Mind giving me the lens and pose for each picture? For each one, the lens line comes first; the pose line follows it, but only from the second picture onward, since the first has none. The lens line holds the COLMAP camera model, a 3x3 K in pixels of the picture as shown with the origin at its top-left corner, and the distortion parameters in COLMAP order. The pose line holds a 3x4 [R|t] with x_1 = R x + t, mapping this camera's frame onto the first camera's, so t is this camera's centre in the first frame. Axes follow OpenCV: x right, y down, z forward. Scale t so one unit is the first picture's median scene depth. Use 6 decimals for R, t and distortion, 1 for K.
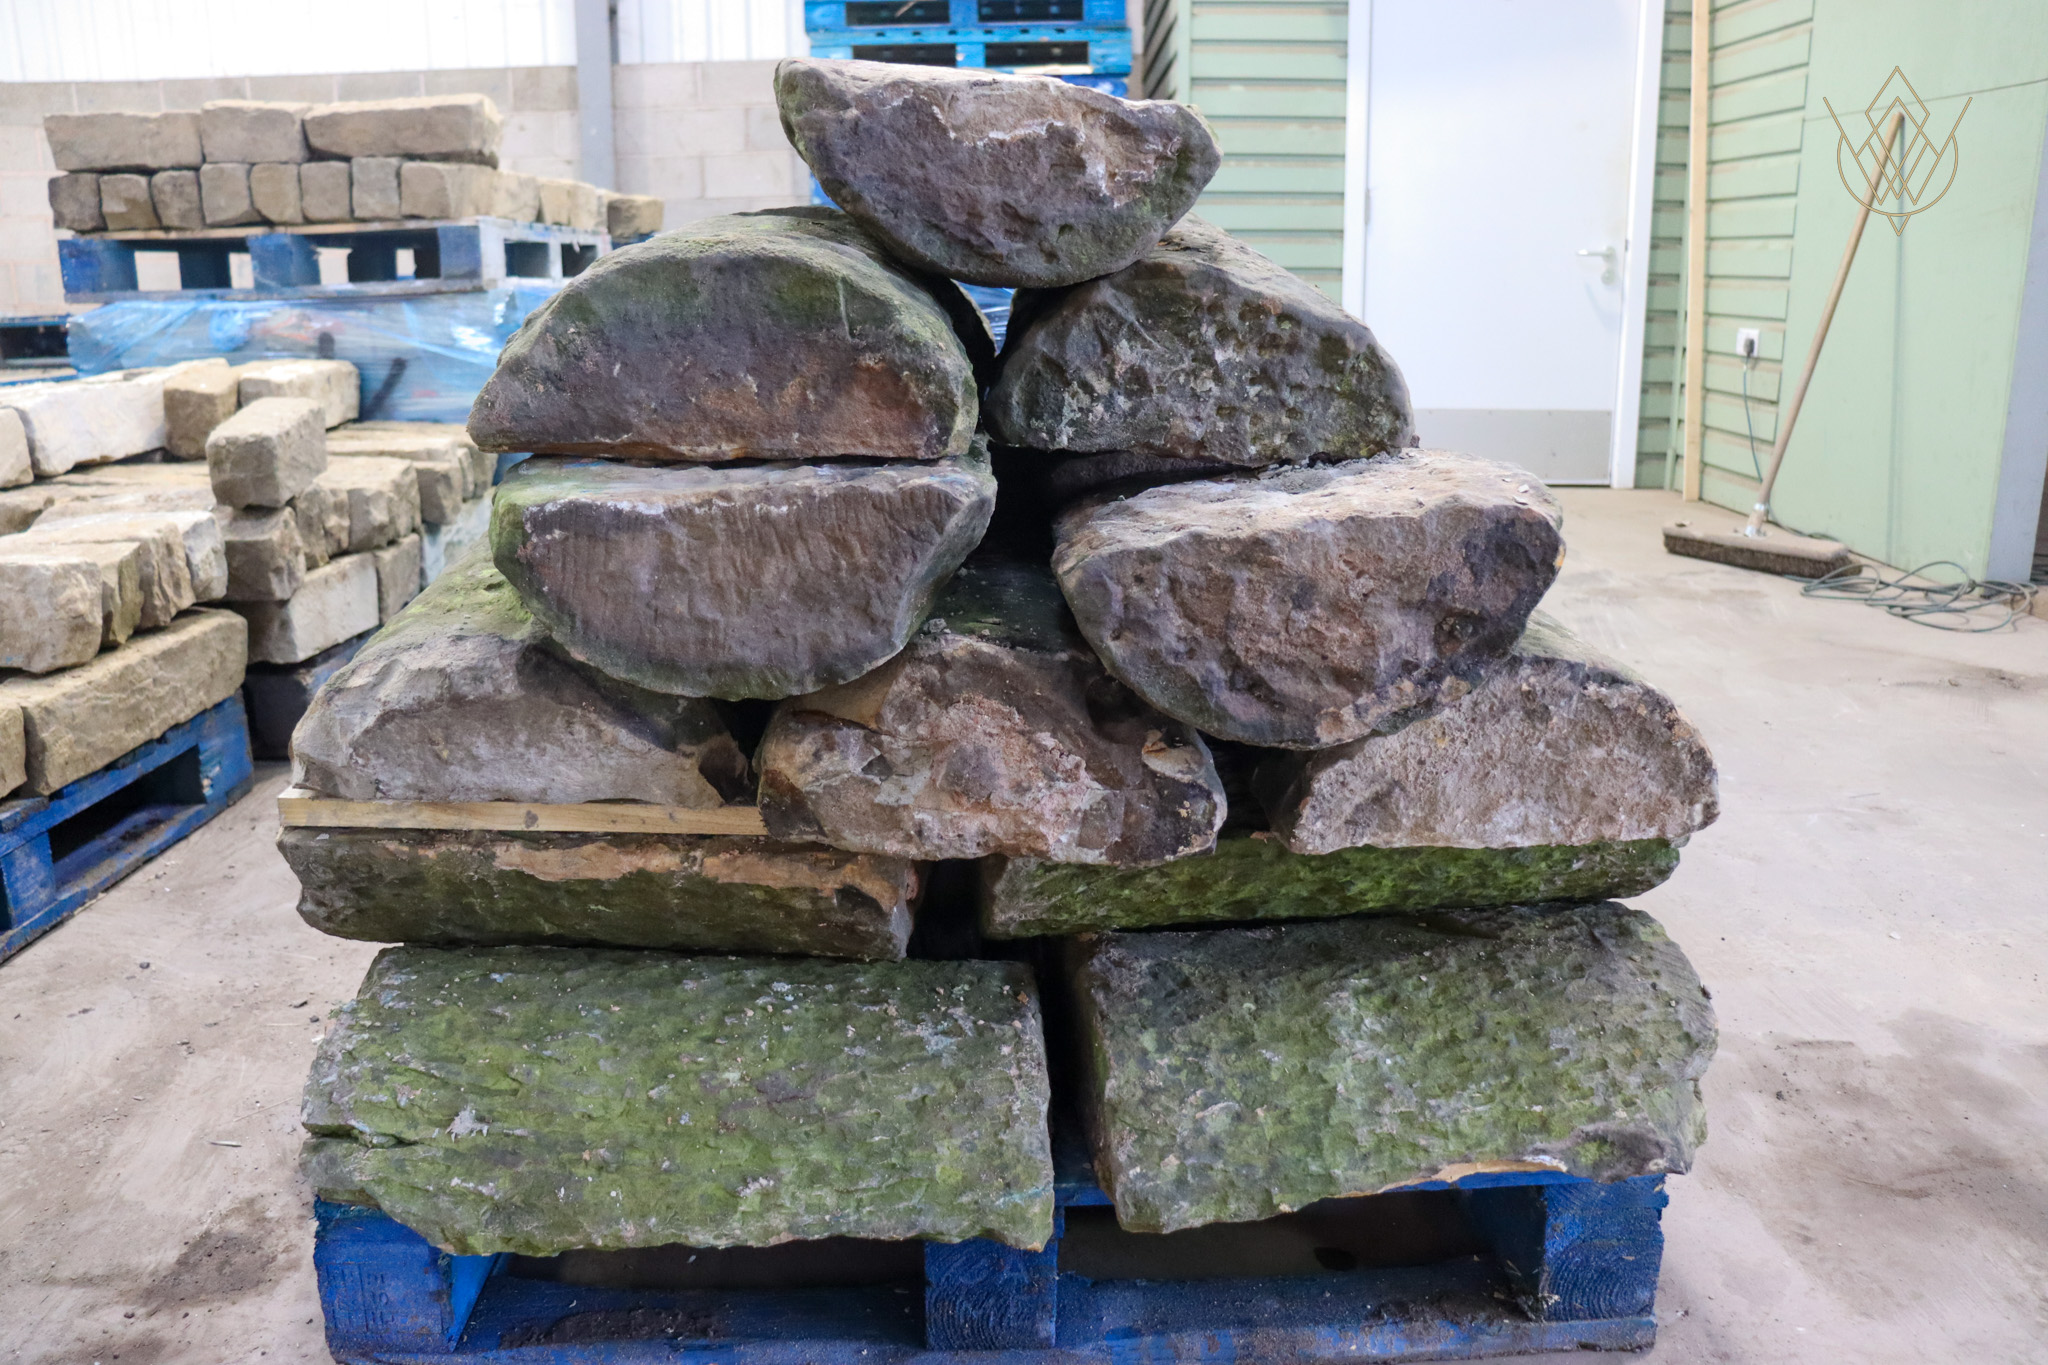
lens RADIAL K [[1675.3, 0, 1018.6], [0, 1675.3, 683.4], [0, 0, 1]] dist [-0.179002, 0.156446]
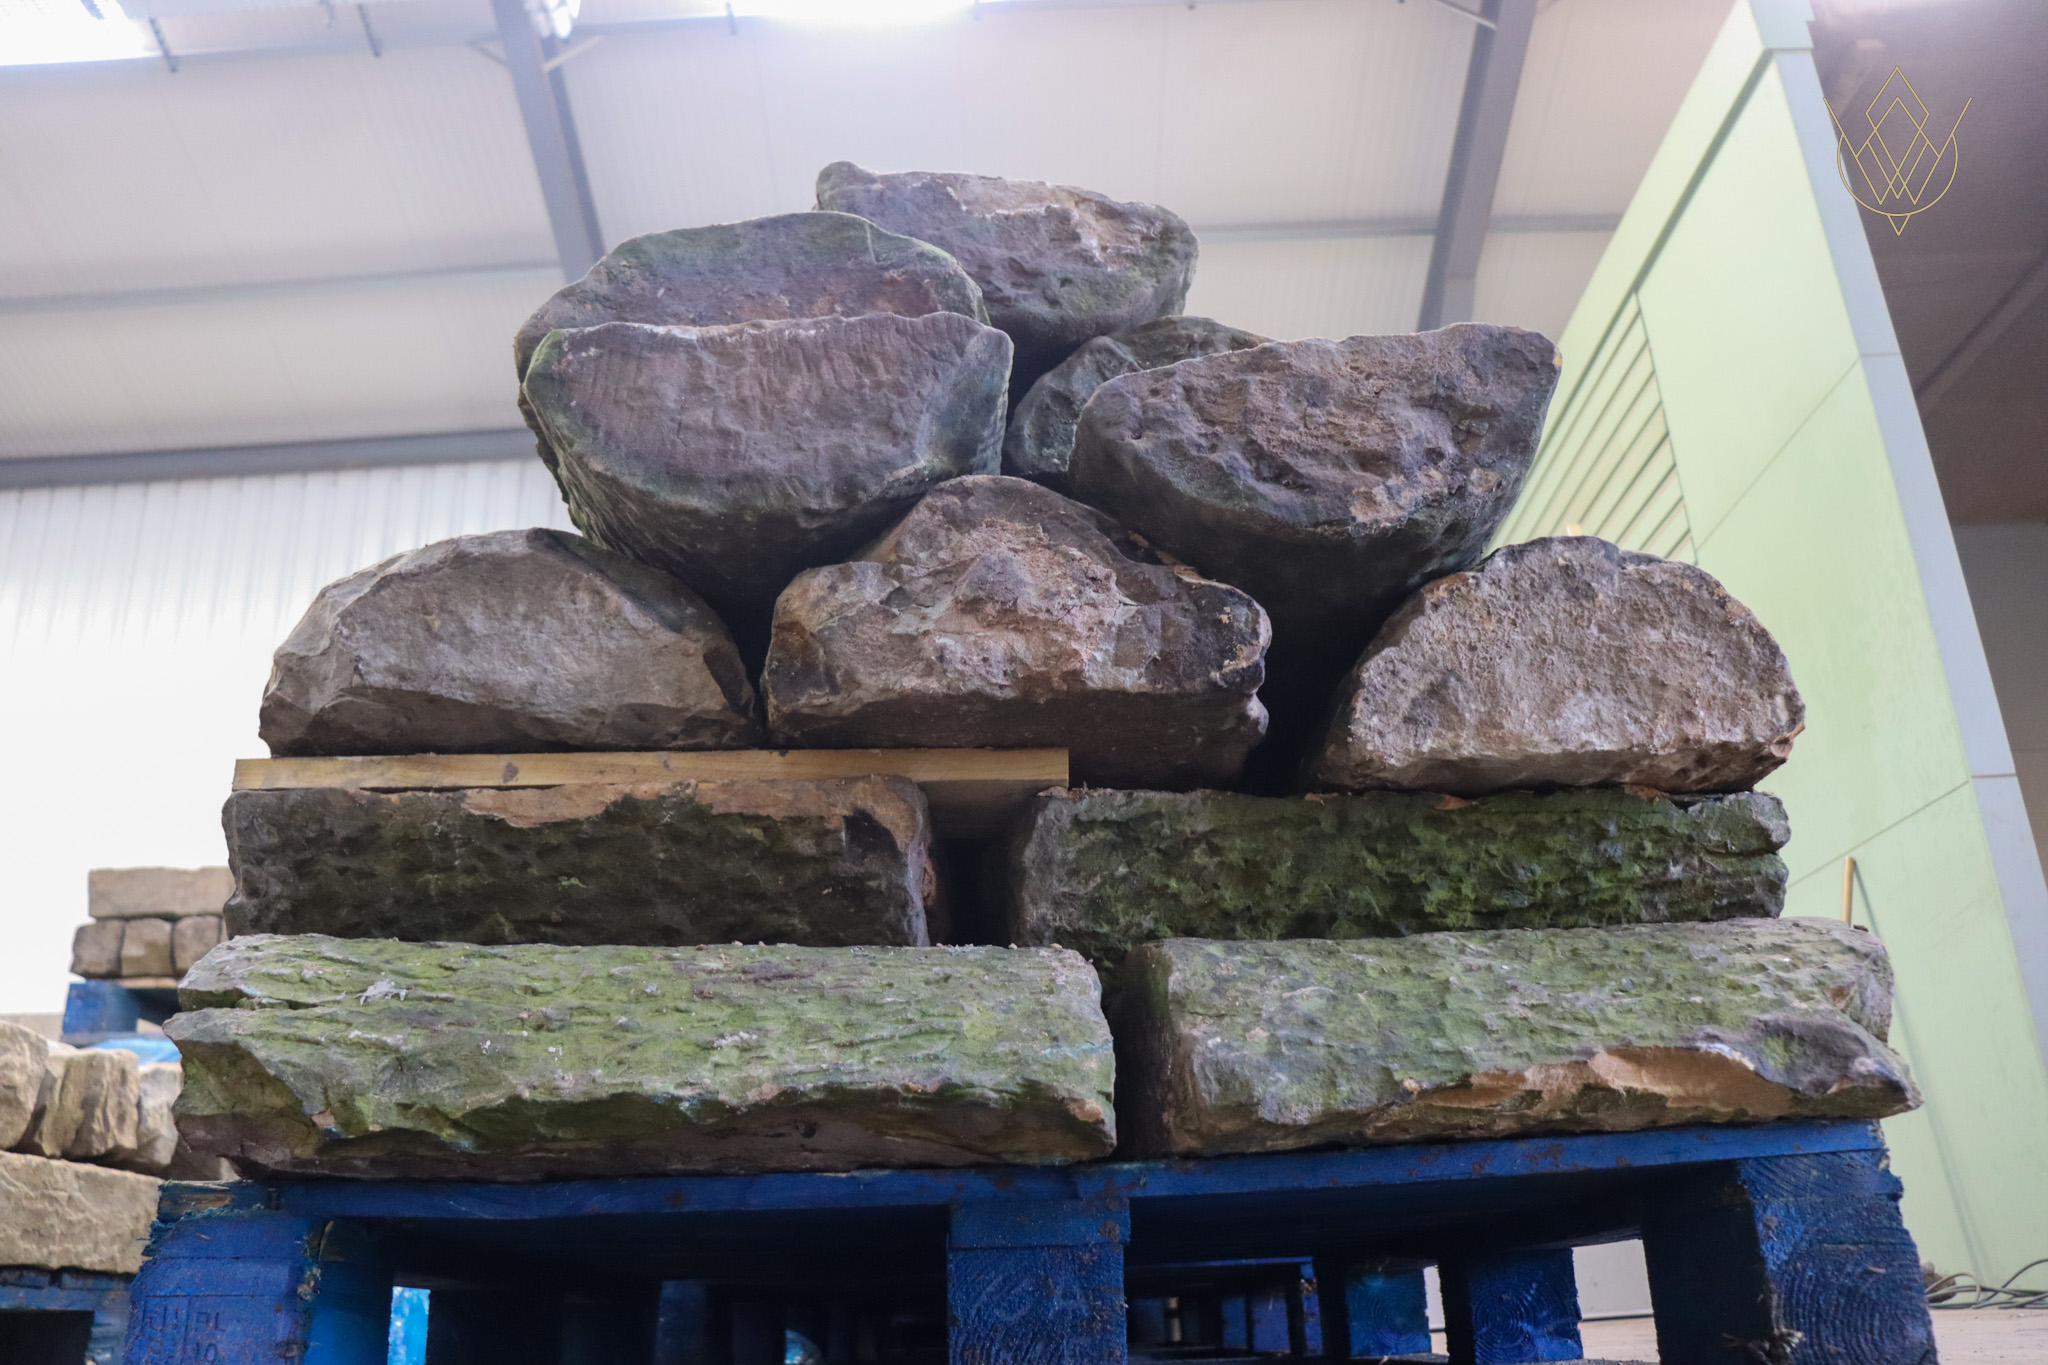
lens RADIAL K [[1675.3, 0, 1014.7], [0, 1675.3, 686.9], [0, 0, 1]] dist [-0.179002, 0.156446]
pose [[0.999397, -0.032982, 0.010841, -0.028256], [0.033069, 0.809267, -0.586510, 0.622097], [0.010571, 0.586514, 0.809870, 0.255446]]
